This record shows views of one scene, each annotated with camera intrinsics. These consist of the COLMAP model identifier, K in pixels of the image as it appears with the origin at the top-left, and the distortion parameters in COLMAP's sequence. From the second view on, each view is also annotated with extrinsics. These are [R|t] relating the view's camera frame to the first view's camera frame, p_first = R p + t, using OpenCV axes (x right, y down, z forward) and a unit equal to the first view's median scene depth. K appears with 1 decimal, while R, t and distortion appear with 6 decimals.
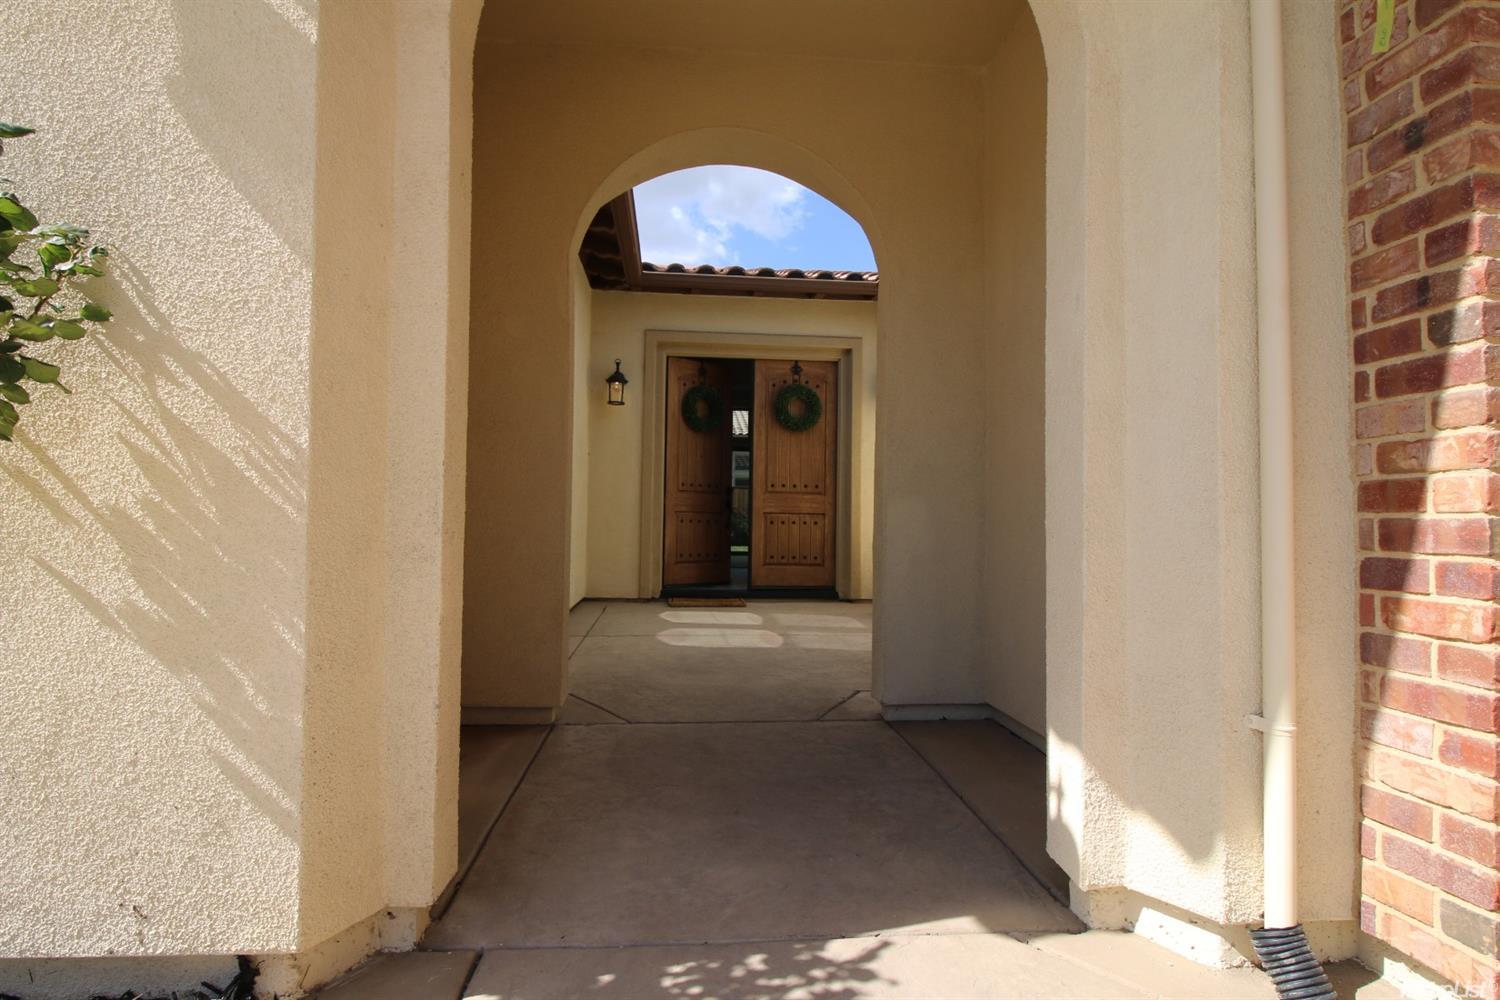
lens RADIAL K [[768.2, 0, 742.3], [0, 768.2, 499.8], [0, 0, 1]] dist [-0.002861, -0.007531]
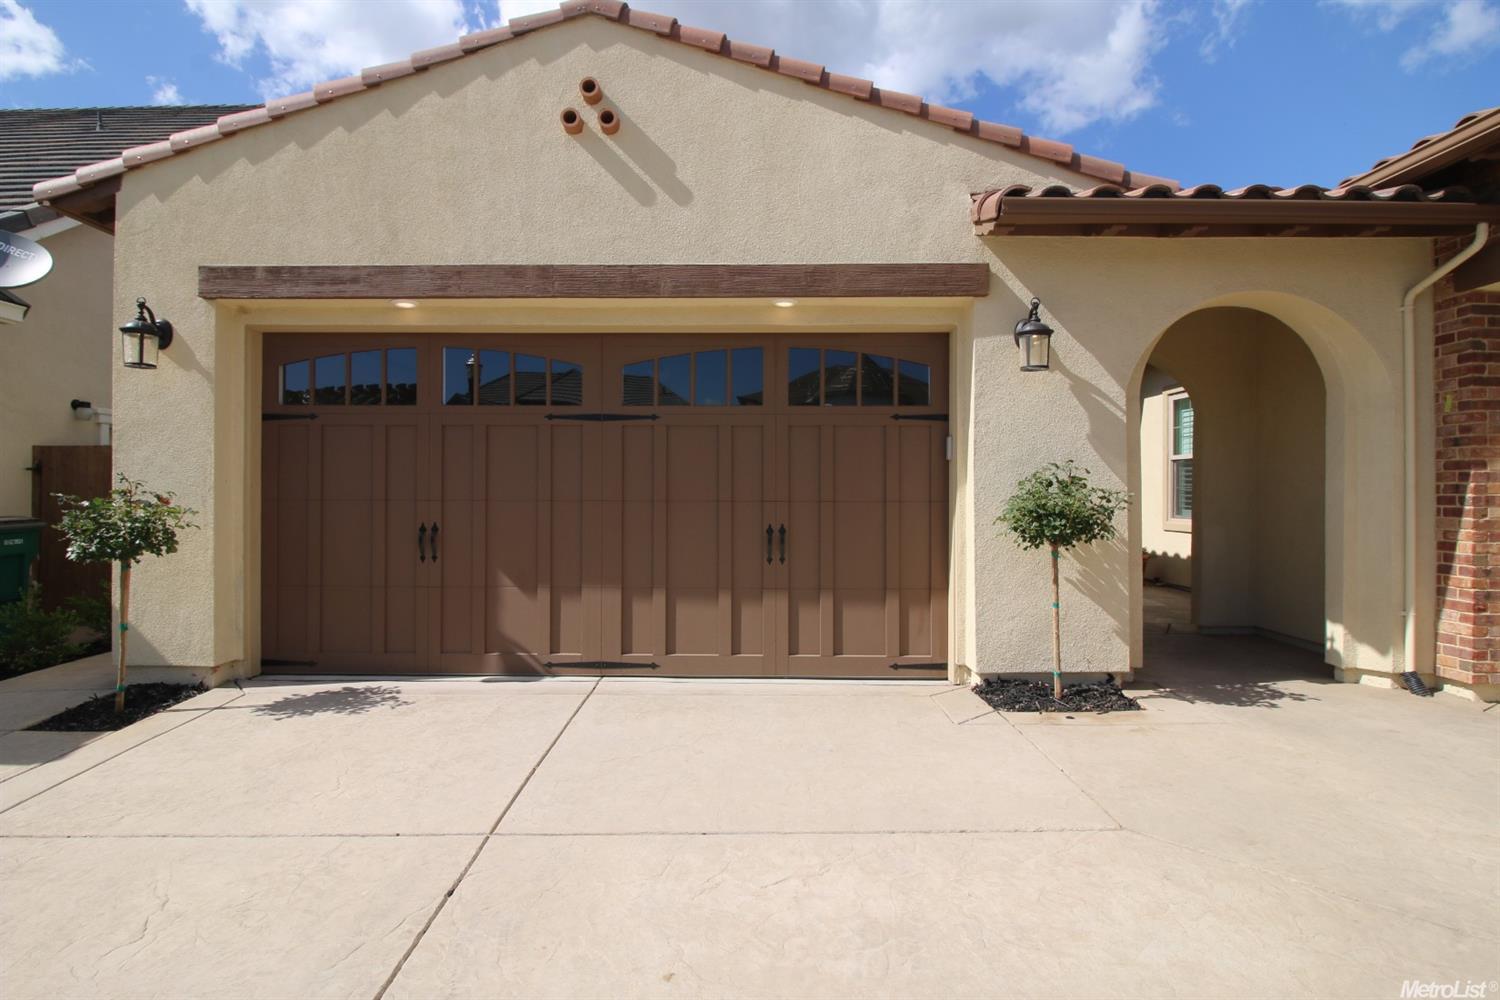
lens RADIAL K [[768.2, 0, 743.2], [0, 768.2, 500.4], [0, 0, 1]] dist [-0.002861, -0.007531]
pose [[0.994461, -0.010383, -0.104595, -1.886981], [0.013895, 0.999362, 0.032904, -0.360124], [0.104186, -0.034175, 0.993970, -2.661964]]
